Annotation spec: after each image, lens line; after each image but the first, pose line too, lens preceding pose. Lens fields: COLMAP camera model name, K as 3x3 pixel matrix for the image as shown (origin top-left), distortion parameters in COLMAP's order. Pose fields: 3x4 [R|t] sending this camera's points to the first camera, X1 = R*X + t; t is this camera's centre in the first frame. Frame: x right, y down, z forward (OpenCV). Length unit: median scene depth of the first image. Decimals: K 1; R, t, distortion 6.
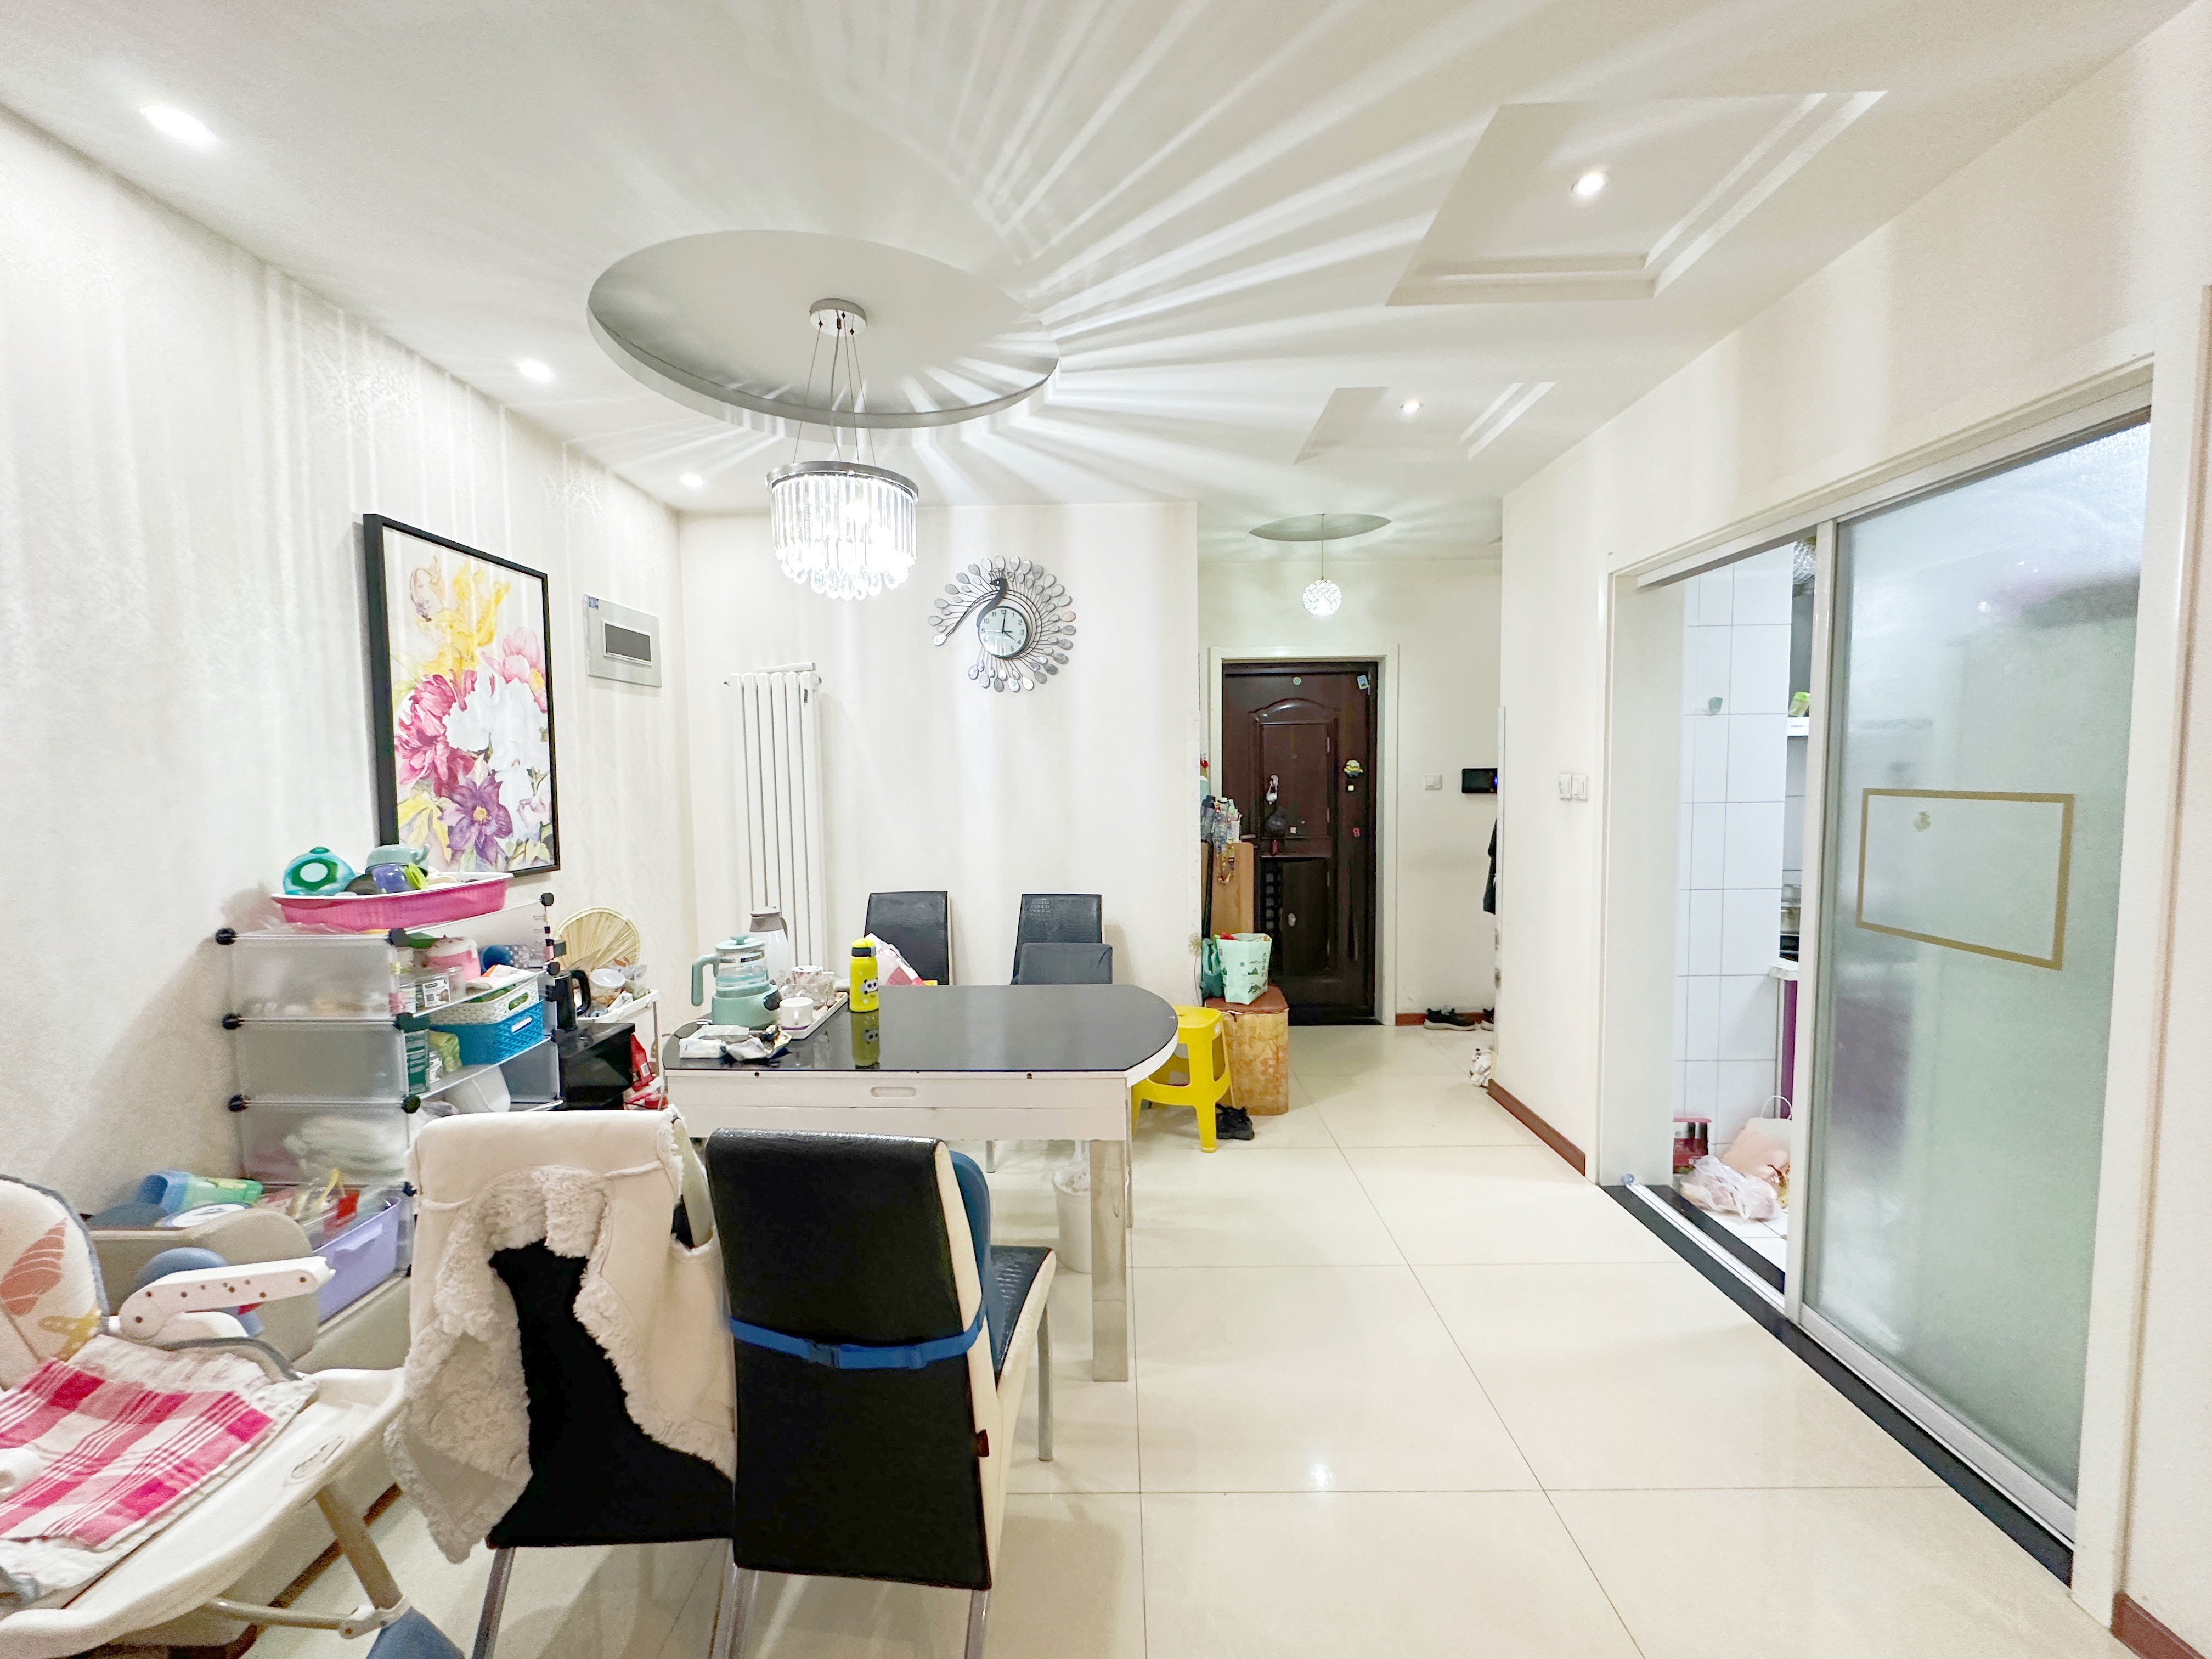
lens RADIAL K [[880.8, 0, 1104.8], [0, 880.8, 831.7], [0, 0, 1]] dist [-0.000368, -0.000103]
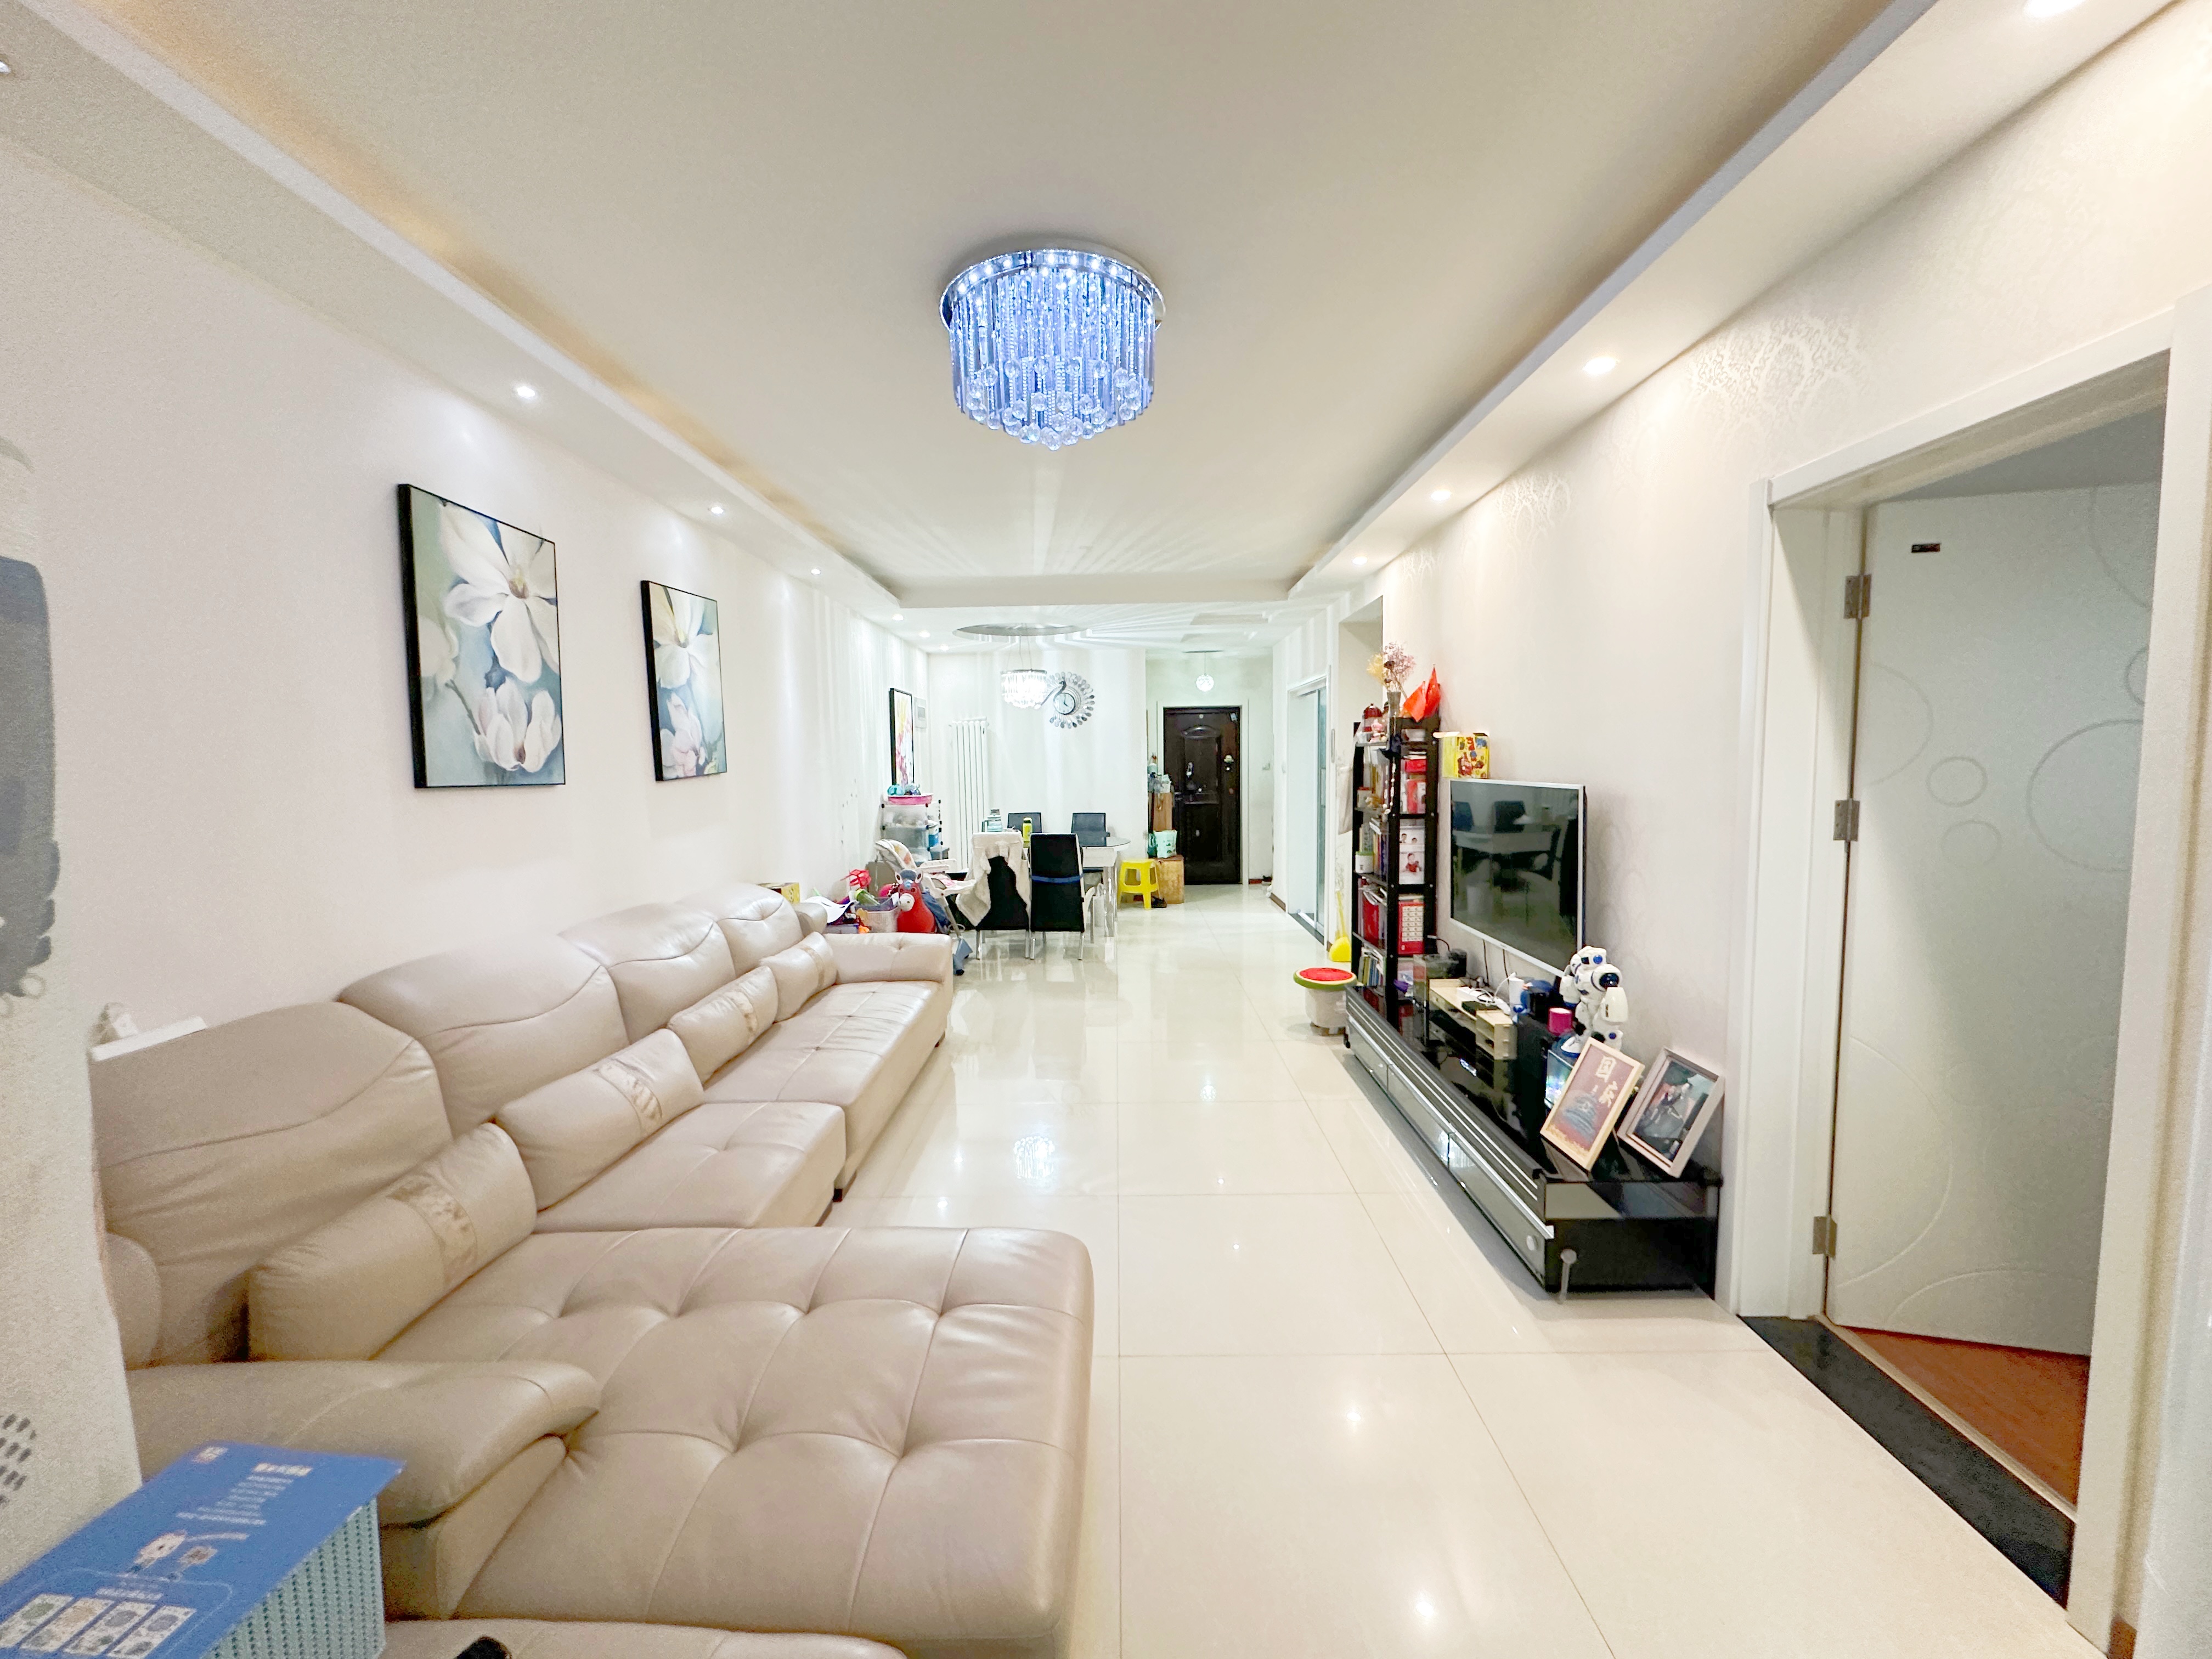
lens RADIAL K [[880.8, 0, 1102.4], [0, 880.8, 830.2], [0, 0, 1]] dist [-0.000368, -0.000103]
pose [[0.999983, -0.001811, -0.005618, 0.000471], [0.001893, 0.999892, 0.014582, 0.081021], [0.005591, -0.014592, 0.999878, -1.366759]]
